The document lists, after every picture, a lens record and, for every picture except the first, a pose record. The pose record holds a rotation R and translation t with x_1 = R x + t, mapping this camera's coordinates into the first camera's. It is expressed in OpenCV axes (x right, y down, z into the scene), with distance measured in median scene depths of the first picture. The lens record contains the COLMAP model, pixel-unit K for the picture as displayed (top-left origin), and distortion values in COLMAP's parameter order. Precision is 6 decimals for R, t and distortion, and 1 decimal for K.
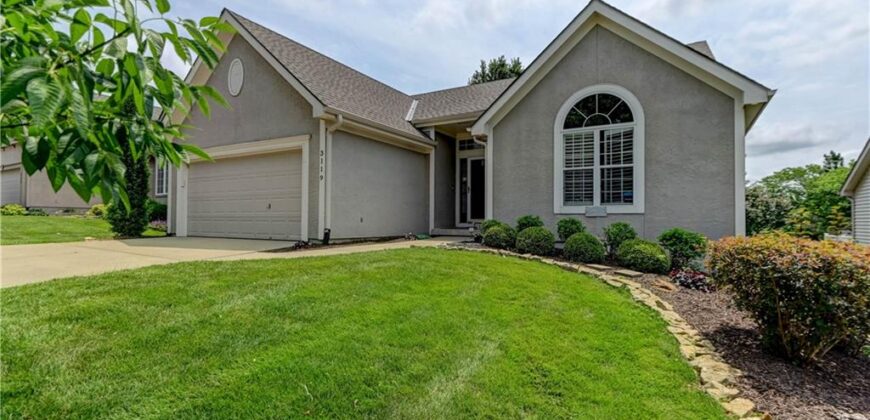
lens RADIAL K [[420.0, 0, 433.8], [0, 420.0, 221.5], [0, 0, 1]] dist [0.002273, 0.000176]
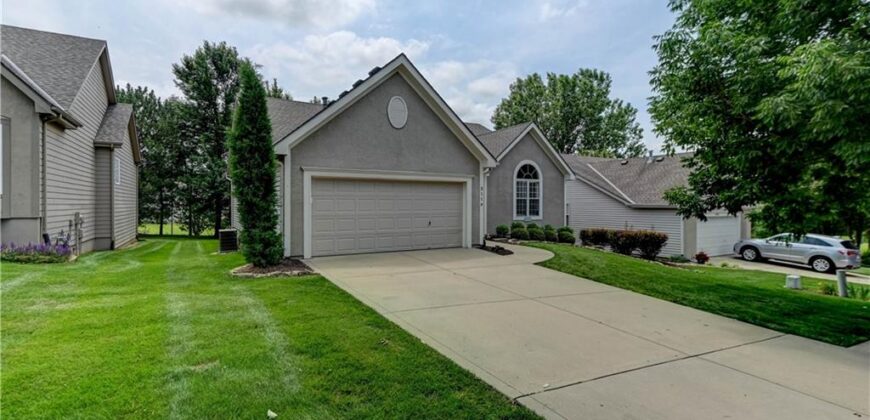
lens RADIAL K [[403.7, 0, 435.0], [0, 403.7, 210.0], [0, 0, 1]] dist [0.001229, -0.000166]
pose [[0.467436, -0.020739, 0.883784, -1.635825], [0.002488, 0.999752, 0.022144, -0.115580], [-0.884023, -0.008152, 0.467372, 0.452998]]
